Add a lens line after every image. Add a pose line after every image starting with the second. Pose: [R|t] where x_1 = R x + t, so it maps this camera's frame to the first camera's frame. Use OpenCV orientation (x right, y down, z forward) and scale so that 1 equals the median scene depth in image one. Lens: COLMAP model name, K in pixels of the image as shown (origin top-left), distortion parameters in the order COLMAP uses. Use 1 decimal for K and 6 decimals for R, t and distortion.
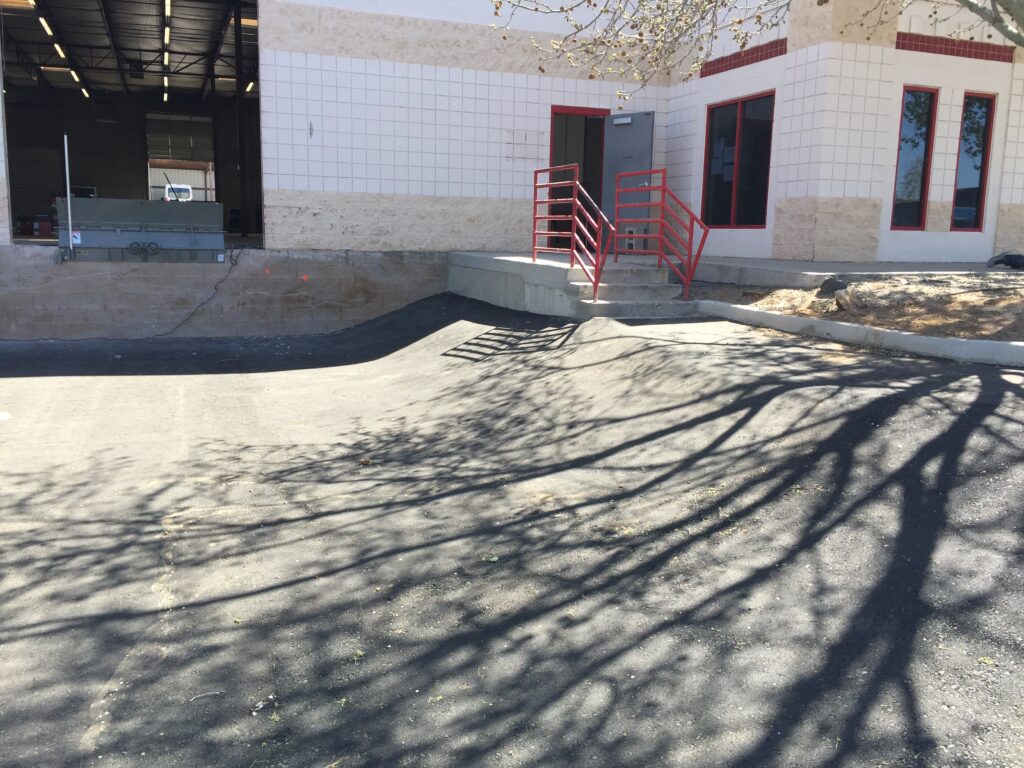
lens RADIAL K [[886.0, 0, 515.8], [0, 886.0, 369.8], [0, 0, 1]] dist [0.079147, -0.077513]
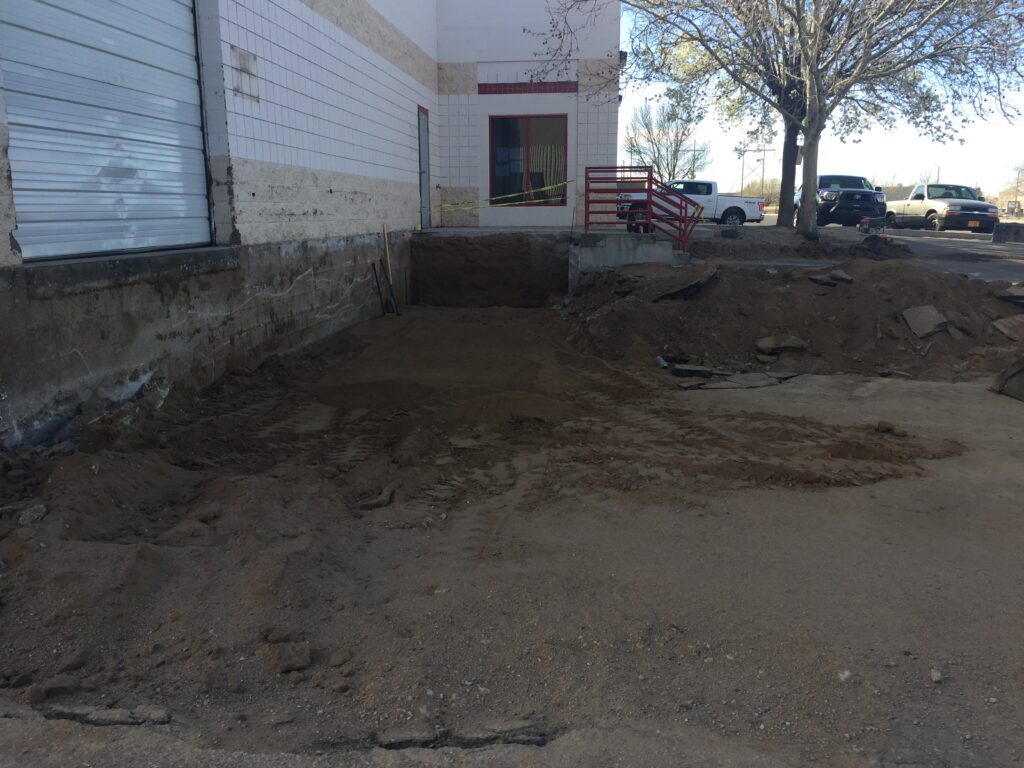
lens RADIAL K [[890.0, 0, 516.1], [0, 890.0, 383.0], [0, 0, 1]] dist [0.056373, -0.006519]
pose [[0.453090, -0.191571, 0.870638, -1.113509], [0.151650, 0.978966, 0.136486, -0.082467], [-0.878471, 0.070192, 0.472612, 0.376051]]
